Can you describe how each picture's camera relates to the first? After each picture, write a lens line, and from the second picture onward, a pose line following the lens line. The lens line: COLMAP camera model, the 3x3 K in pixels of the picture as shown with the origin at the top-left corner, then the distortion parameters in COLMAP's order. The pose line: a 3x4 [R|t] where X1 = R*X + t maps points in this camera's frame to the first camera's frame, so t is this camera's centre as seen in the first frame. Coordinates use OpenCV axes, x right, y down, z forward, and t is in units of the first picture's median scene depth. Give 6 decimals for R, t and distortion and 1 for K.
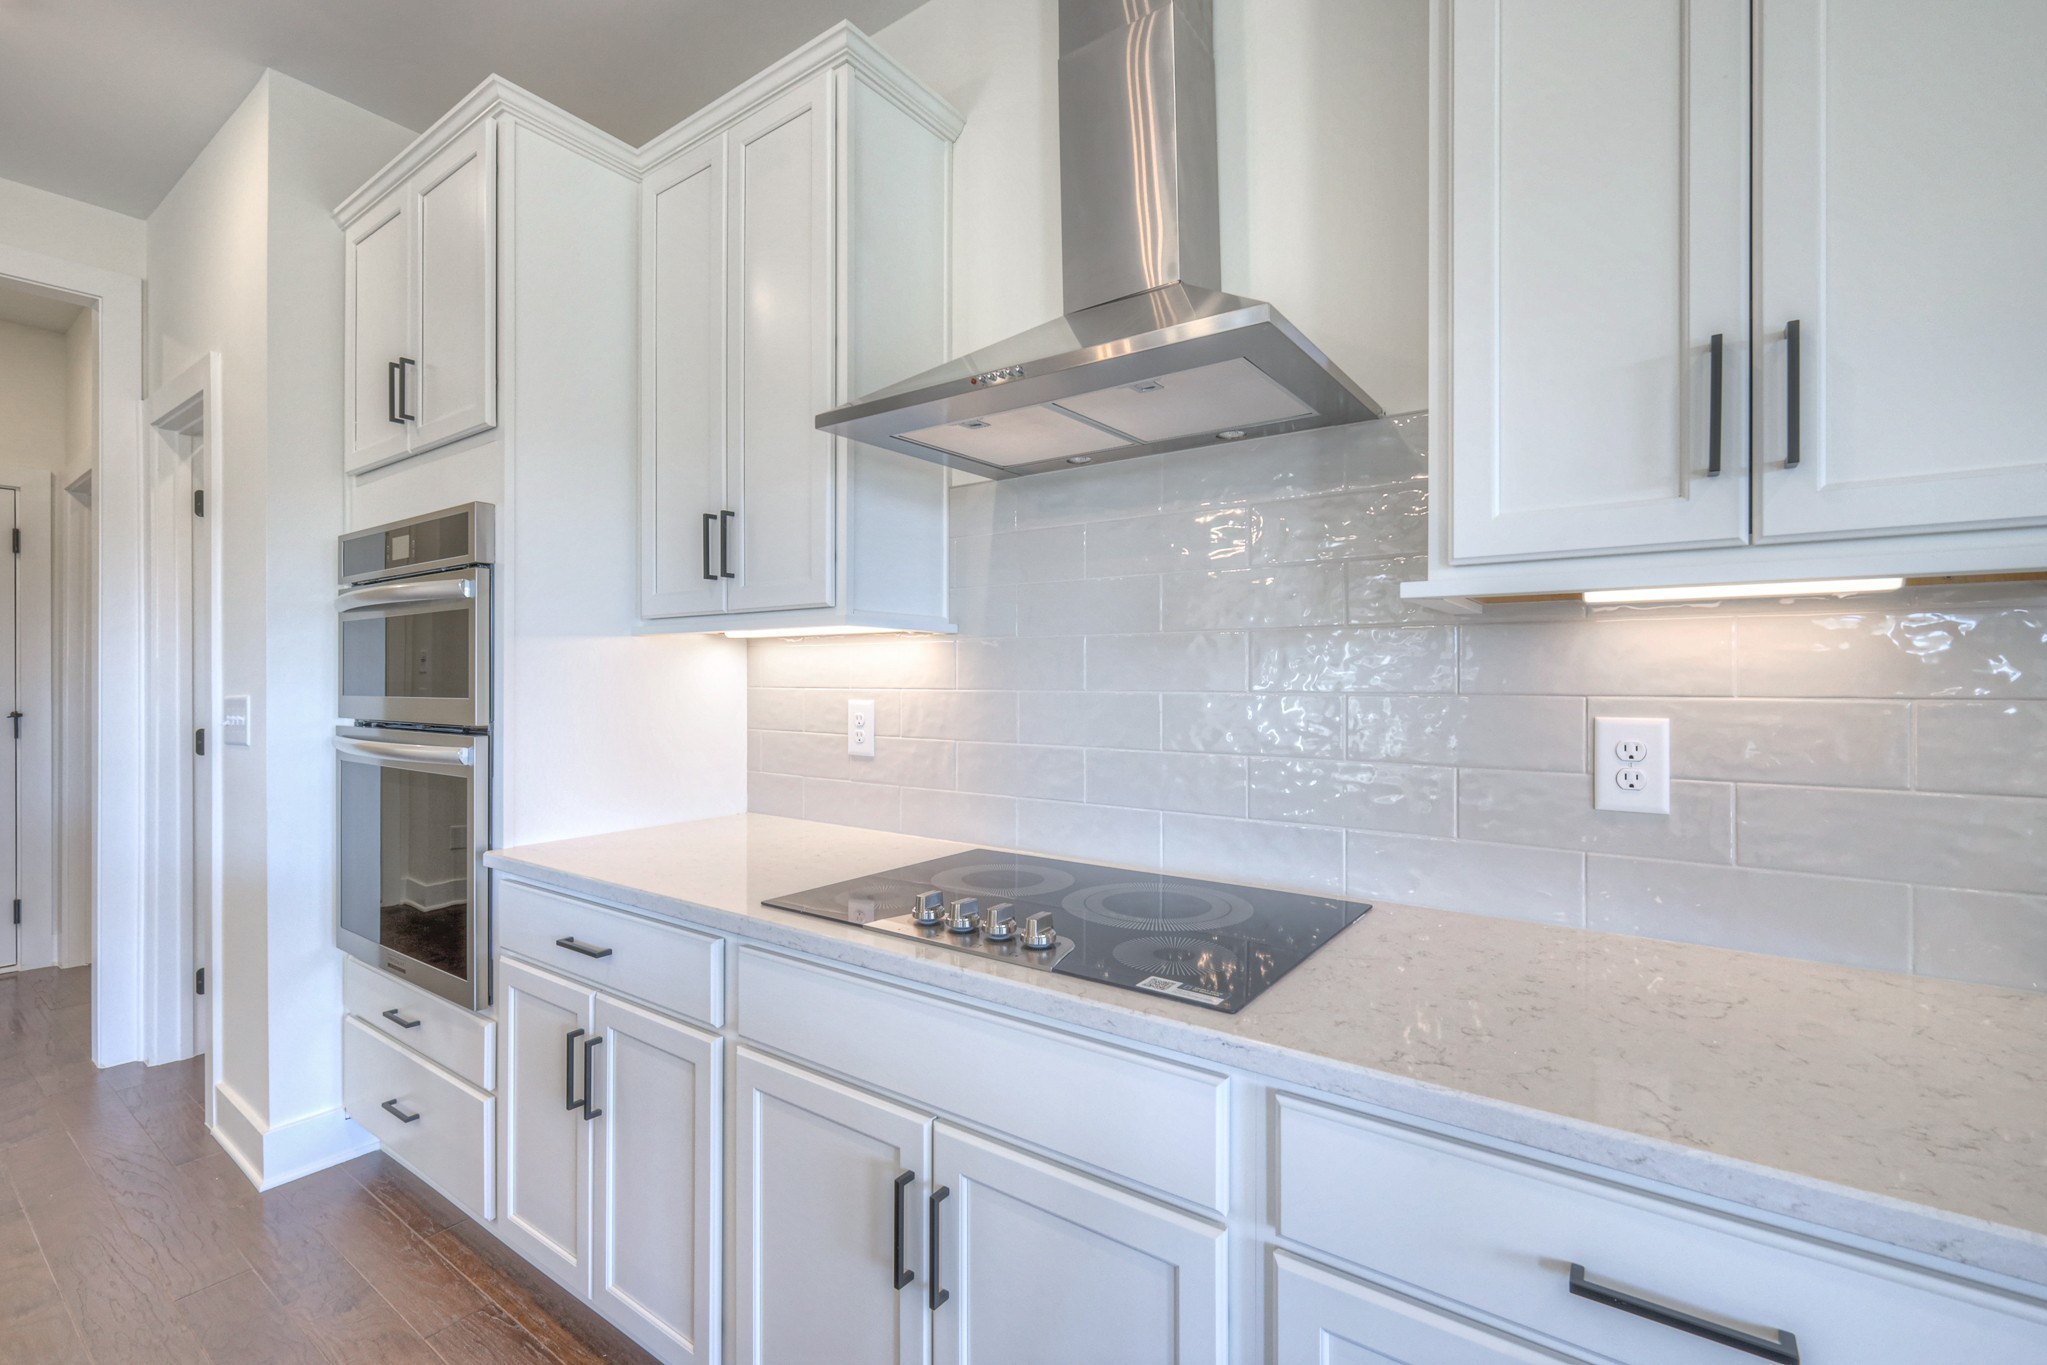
lens RADIAL K [[884.2, 0, 1024.9], [0, 884.2, 677.0], [0, 0, 1]] dist [-0.000539, 0.000477]
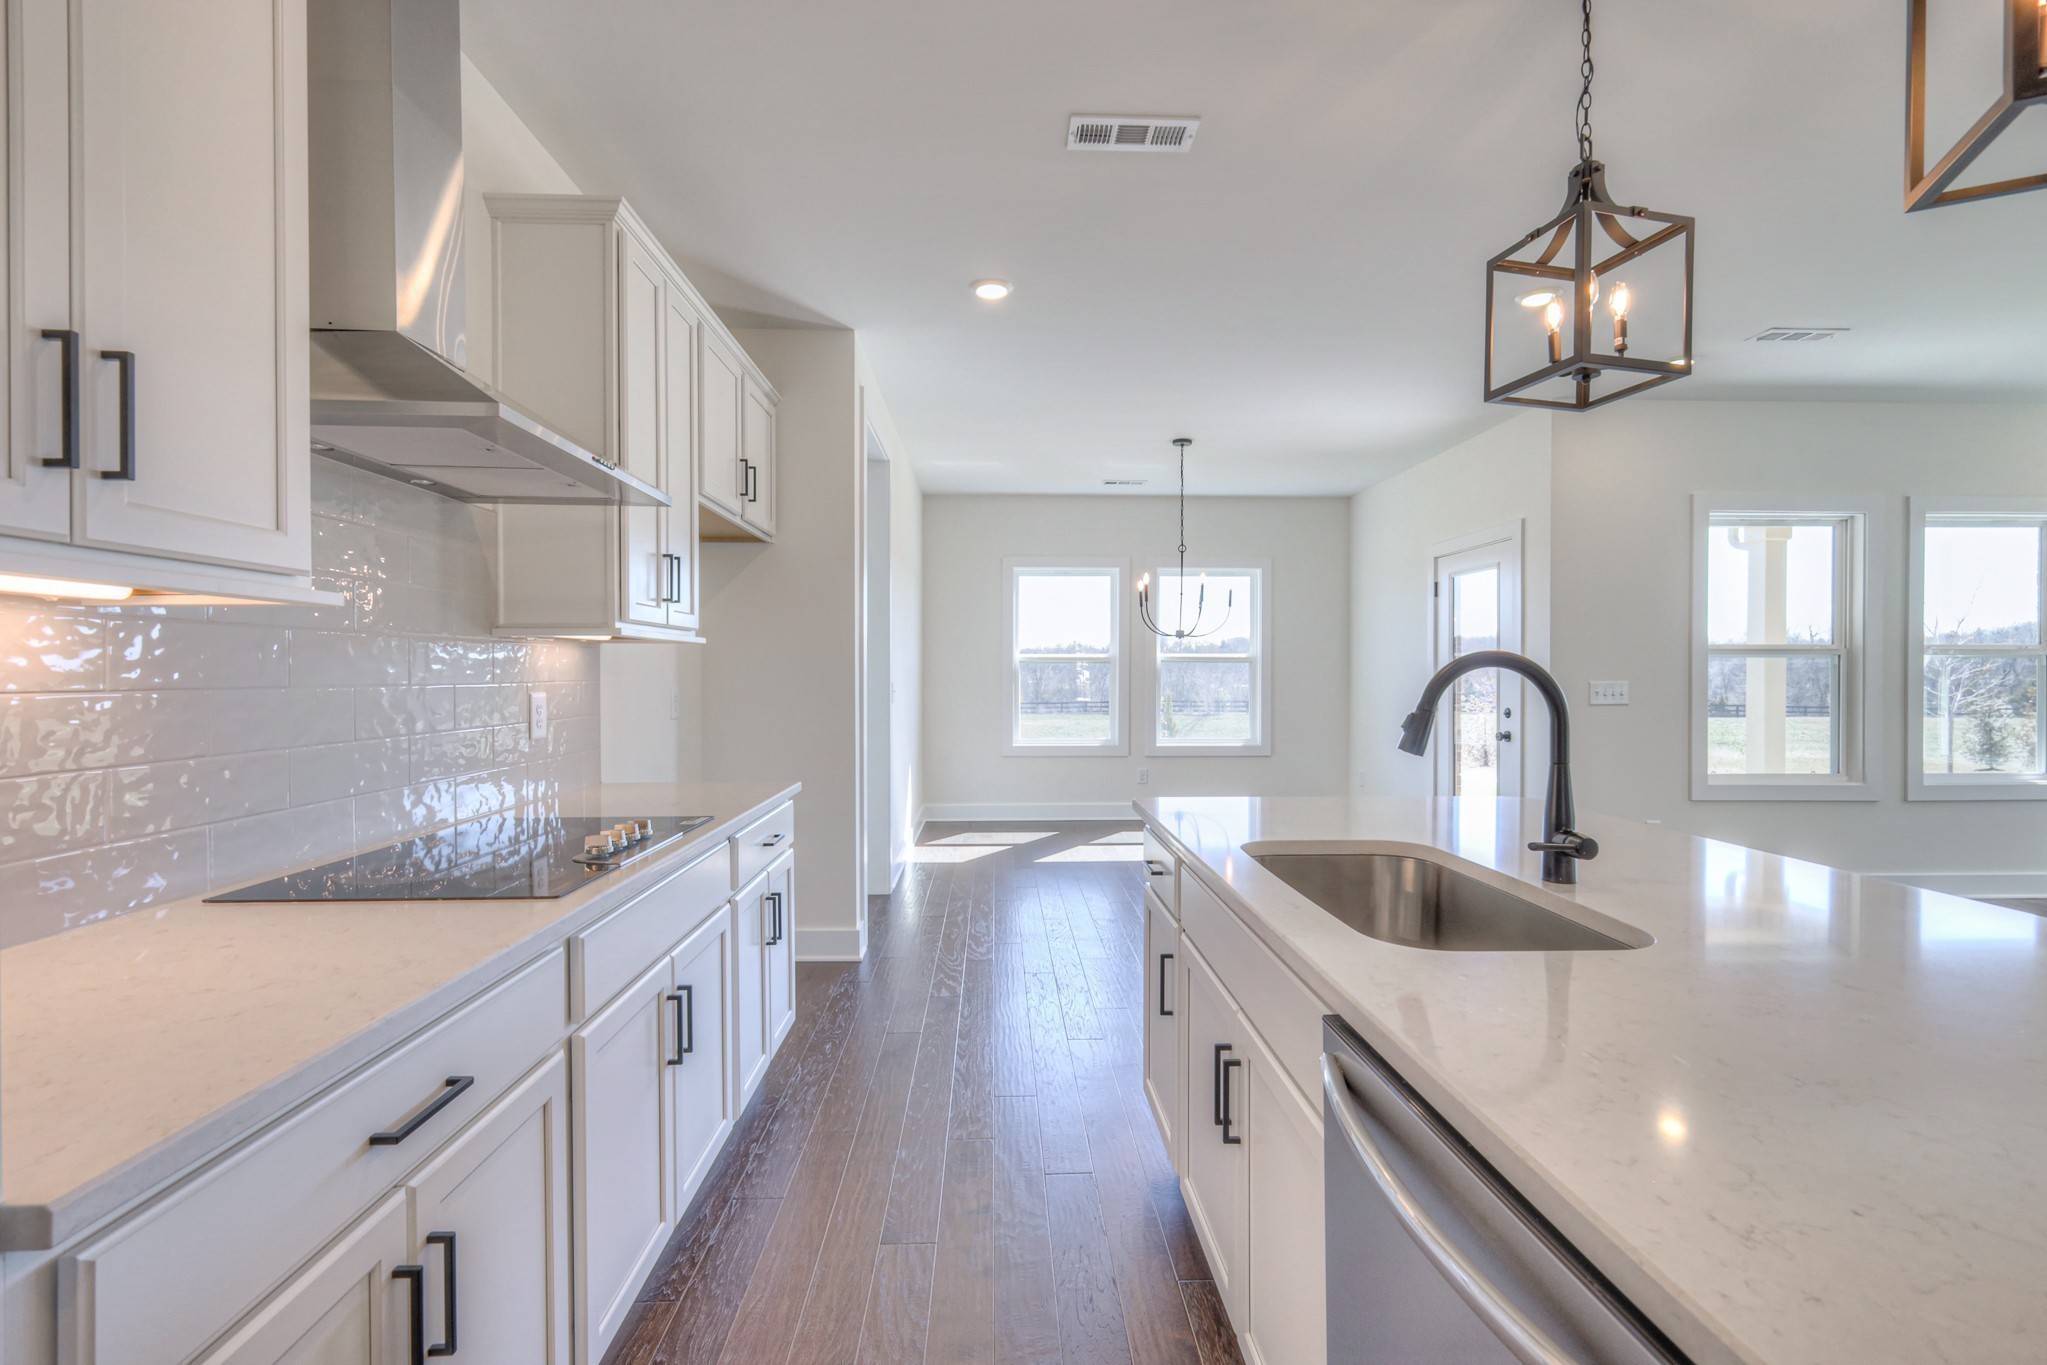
lens RADIAL K [[884.2, 0, 1027.1], [0, 884.2, 677.9], [0, 0, 1]] dist [-0.000539, 0.000477]
pose [[-0.611894, 0.000763, 0.790940, -1.229633], [0.008881, 0.999943, 0.005906, 0.007217], [-0.790890, 0.010638, -0.611866, 1.033763]]
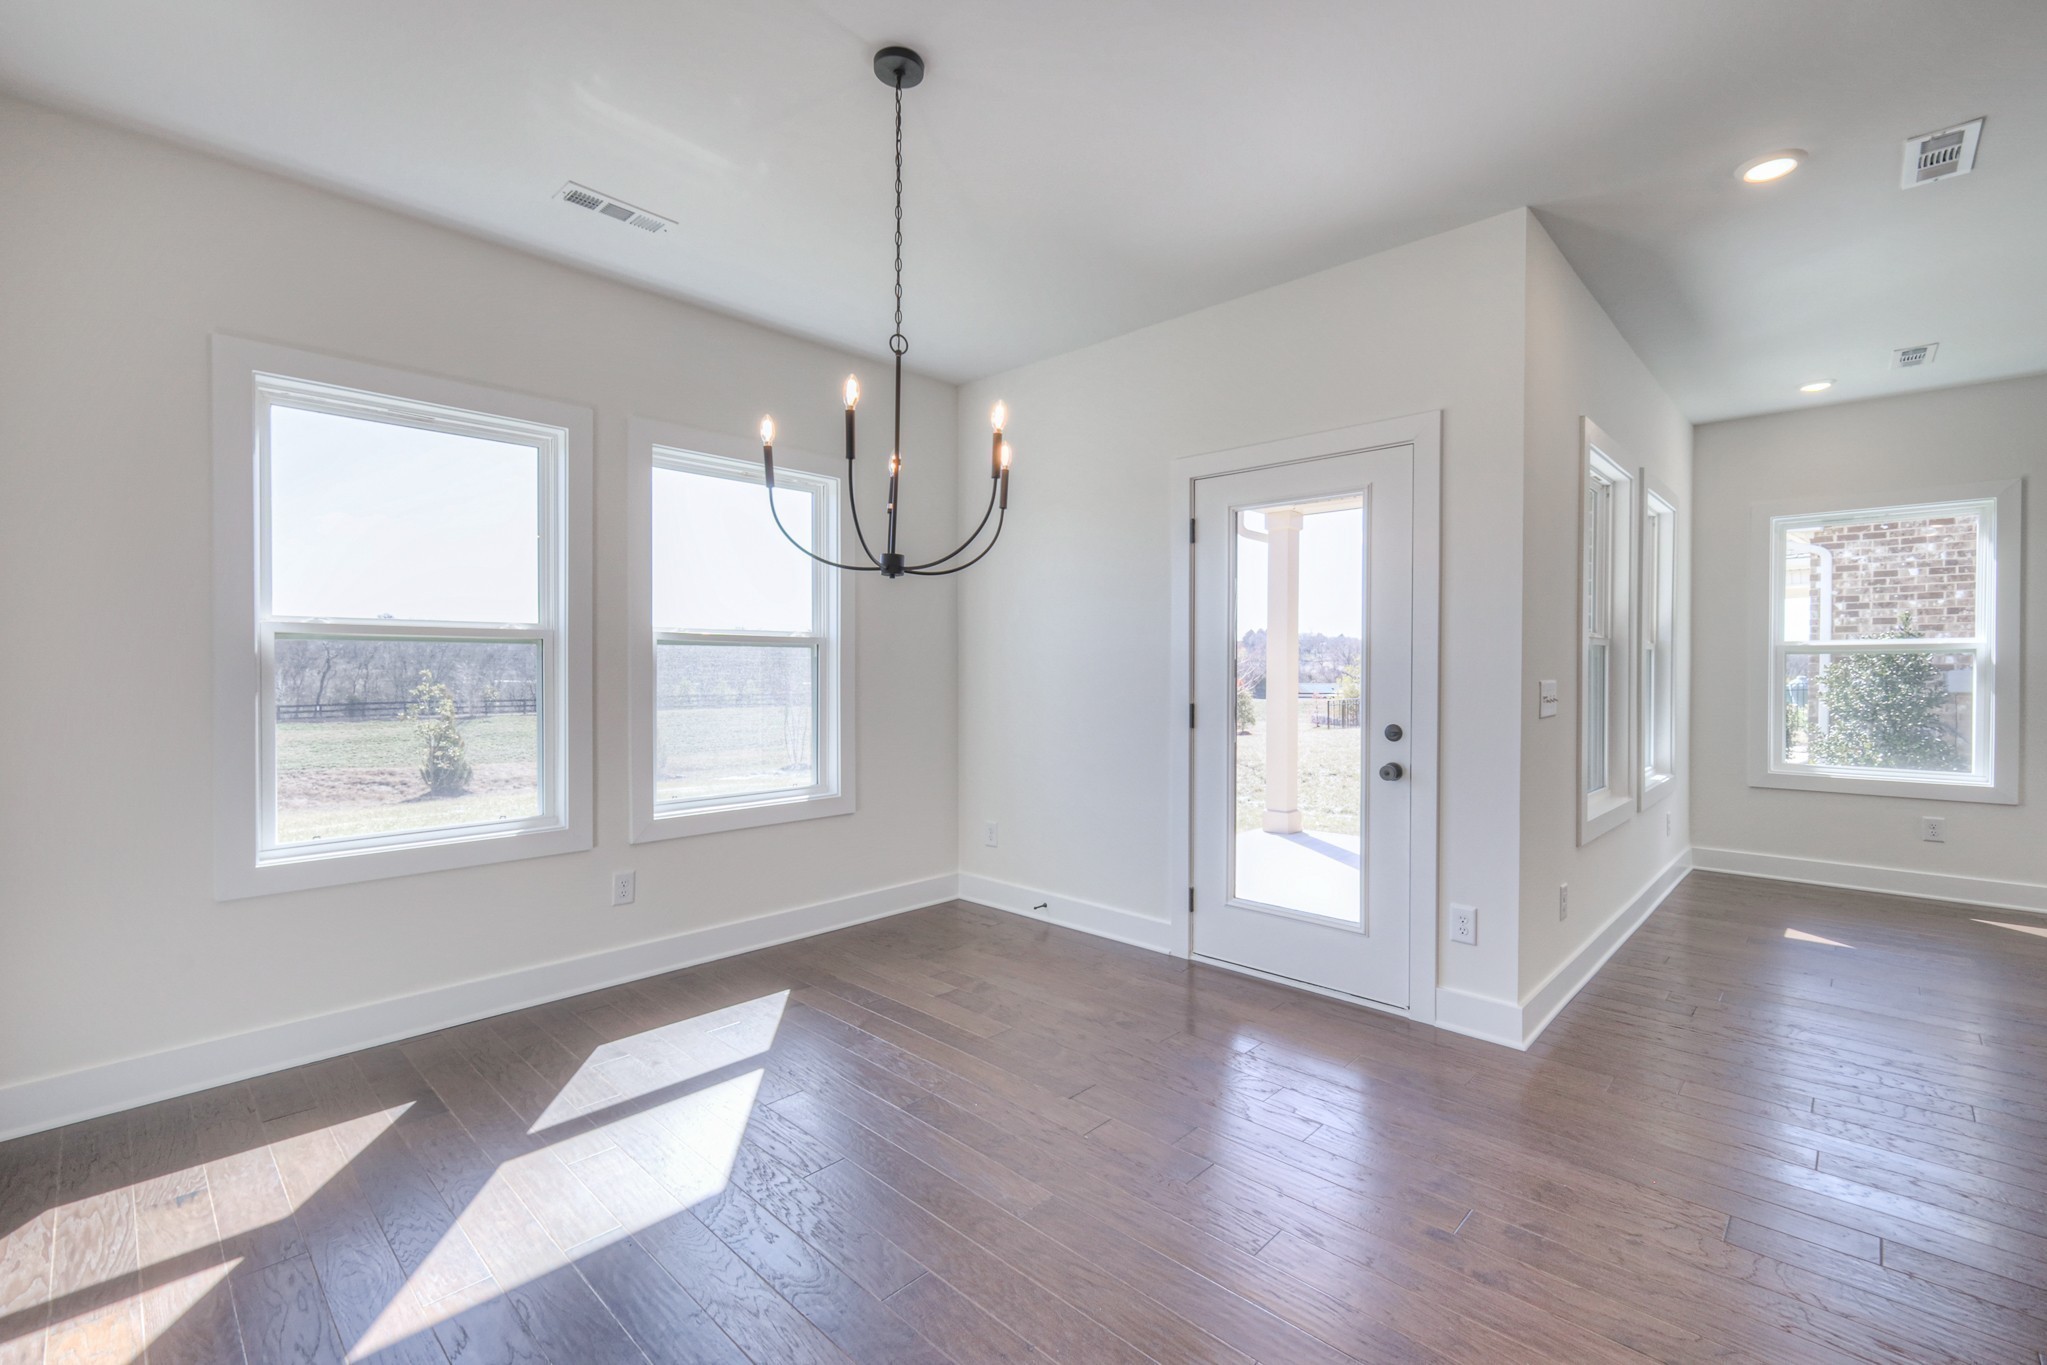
lens RADIAL K [[884.2, 0, 1028.0], [0, 884.2, 660.0], [0, 0, 1]] dist [-0.000539, 0.000477]
pose [[-0.990910, 0.004303, 0.134455, 0.853127], [0.004113, 0.999990, -0.001695, 0.009925], [-0.134461, -0.001127, -0.990918, -0.322100]]
